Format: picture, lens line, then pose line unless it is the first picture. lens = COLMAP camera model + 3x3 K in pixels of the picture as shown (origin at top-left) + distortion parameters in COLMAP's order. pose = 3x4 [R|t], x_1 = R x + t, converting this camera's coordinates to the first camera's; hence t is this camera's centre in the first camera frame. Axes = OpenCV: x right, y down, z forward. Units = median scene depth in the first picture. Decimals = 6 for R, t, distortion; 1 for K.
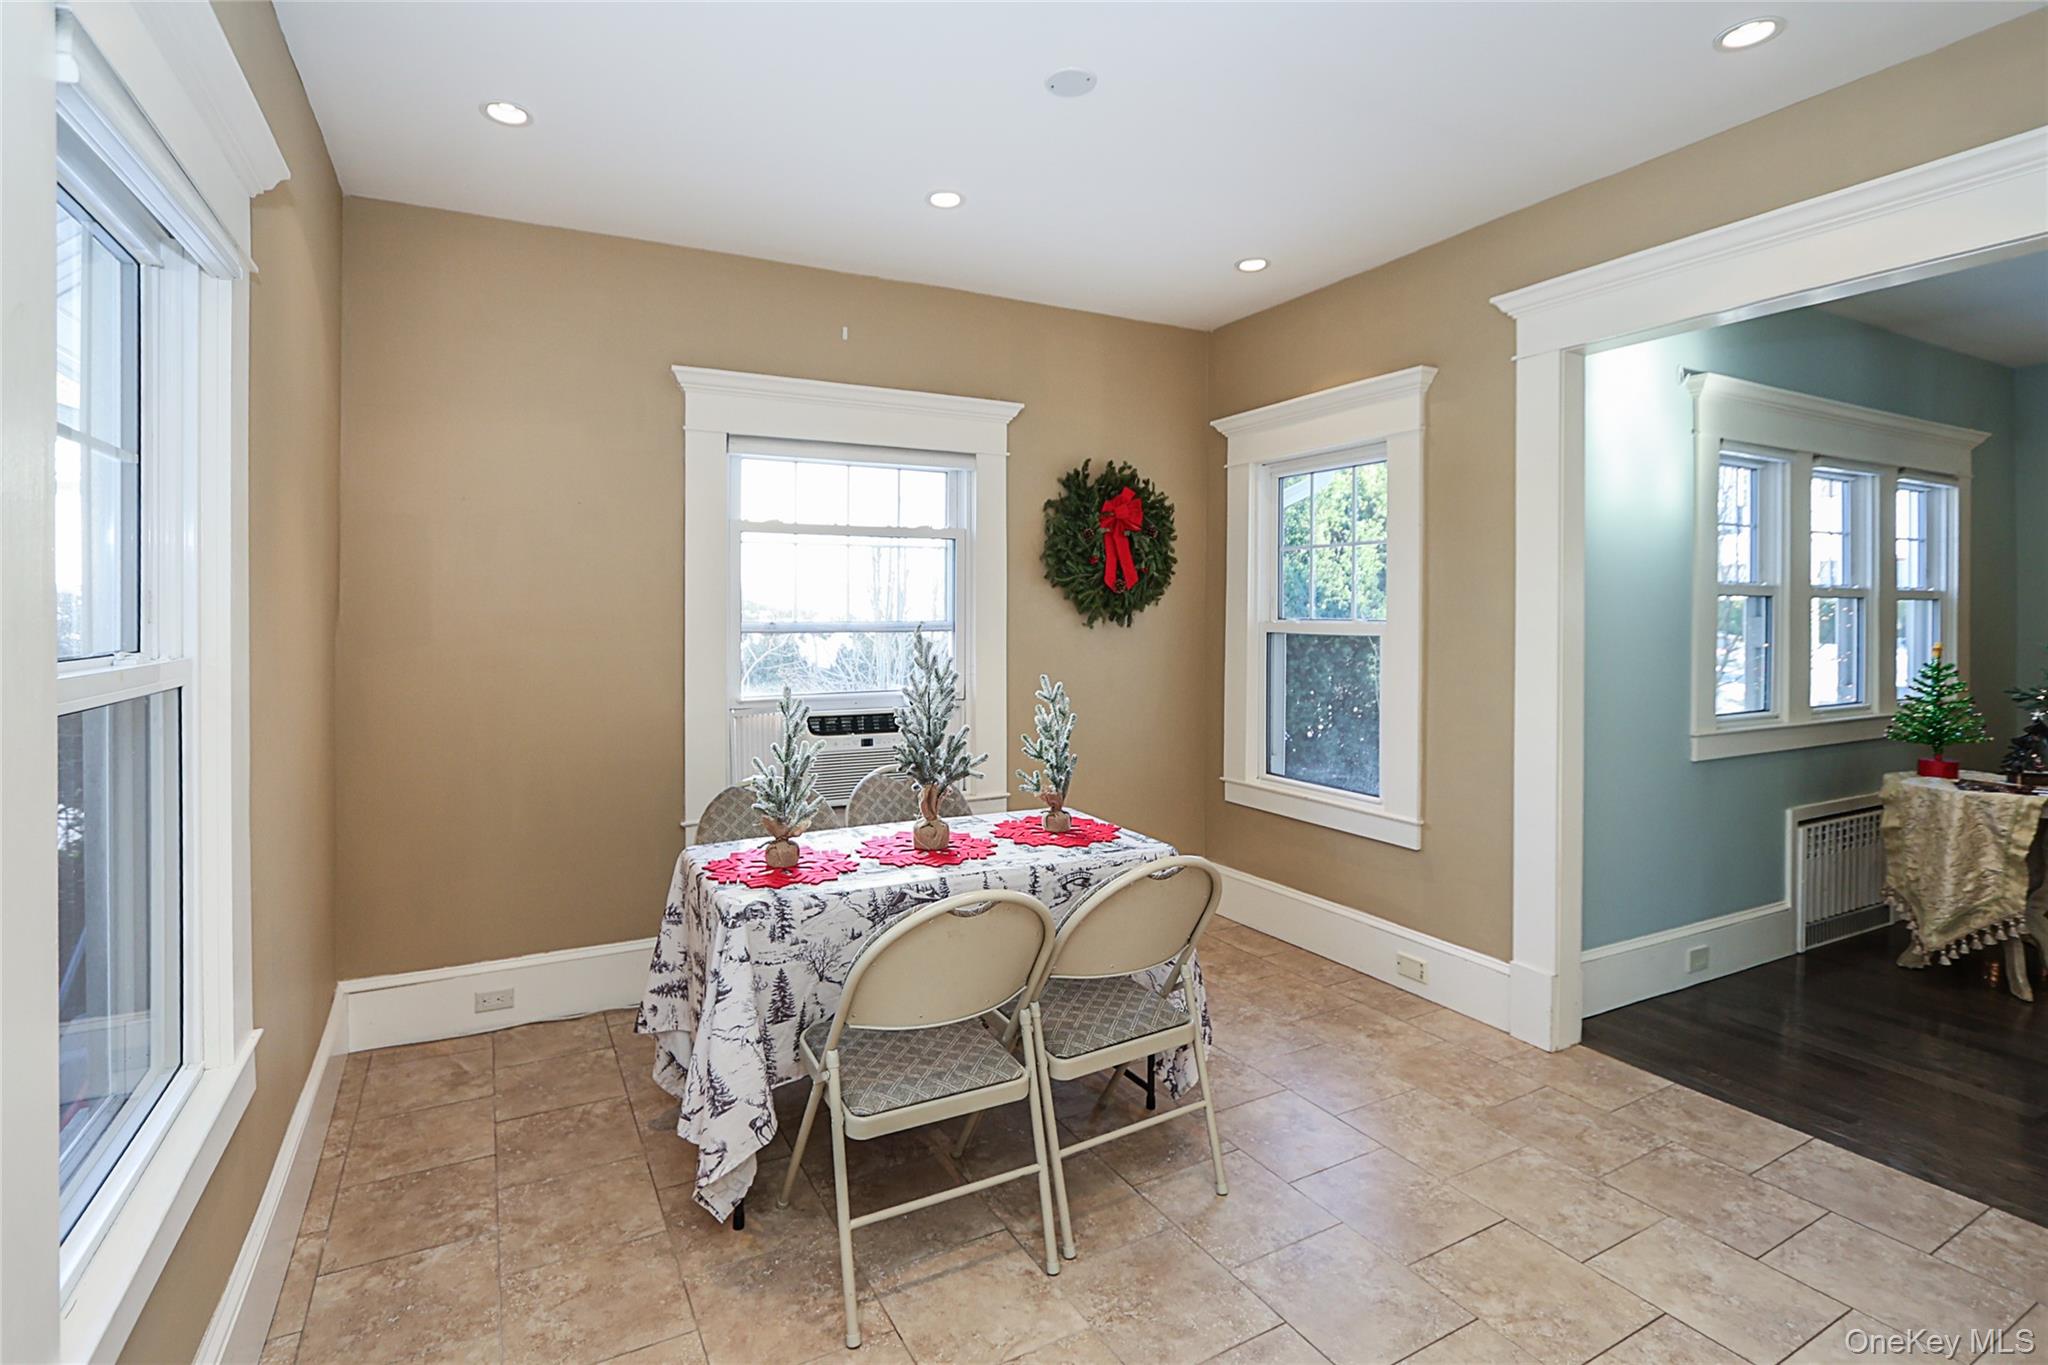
lens RADIAL K [[955.4, 0, 999.9], [0, 955.4, 620.1], [0, 0, 1]] dist [-0.008232, -0.000025]
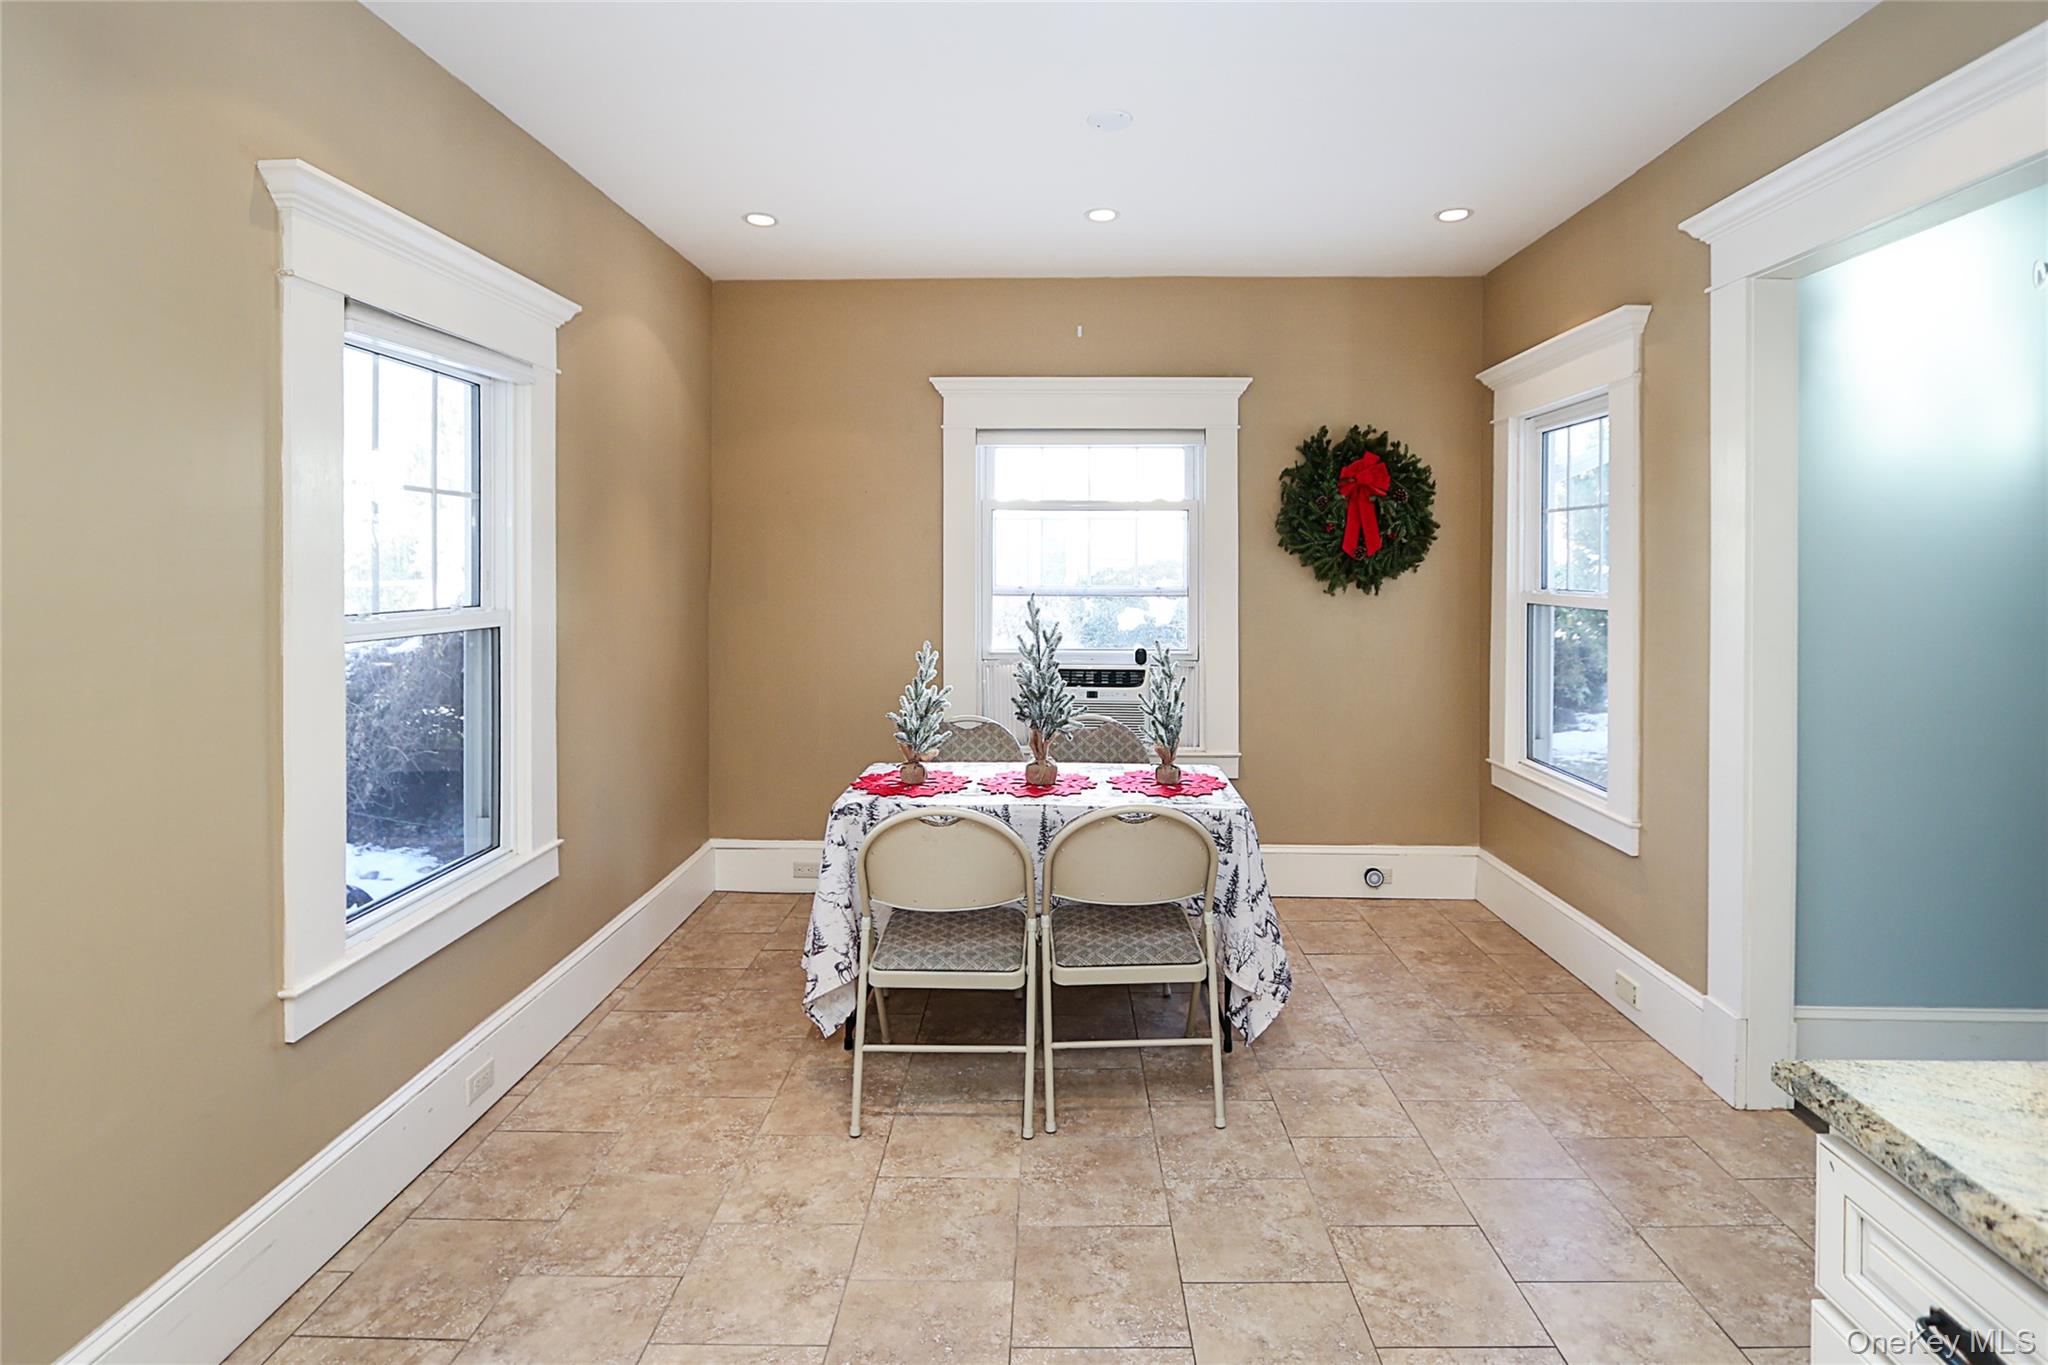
lens RADIAL K [[990.0, 0, 1061.1], [0, 990.0, 576.5], [0, 0, 1]] dist [-0.003520, -0.000362]
pose [[0.883156, 0.006636, -0.469032, 0.421779], [-0.006358, 0.999977, 0.002176, -0.015125], [0.469036, 0.001060, 0.883179, -0.051038]]
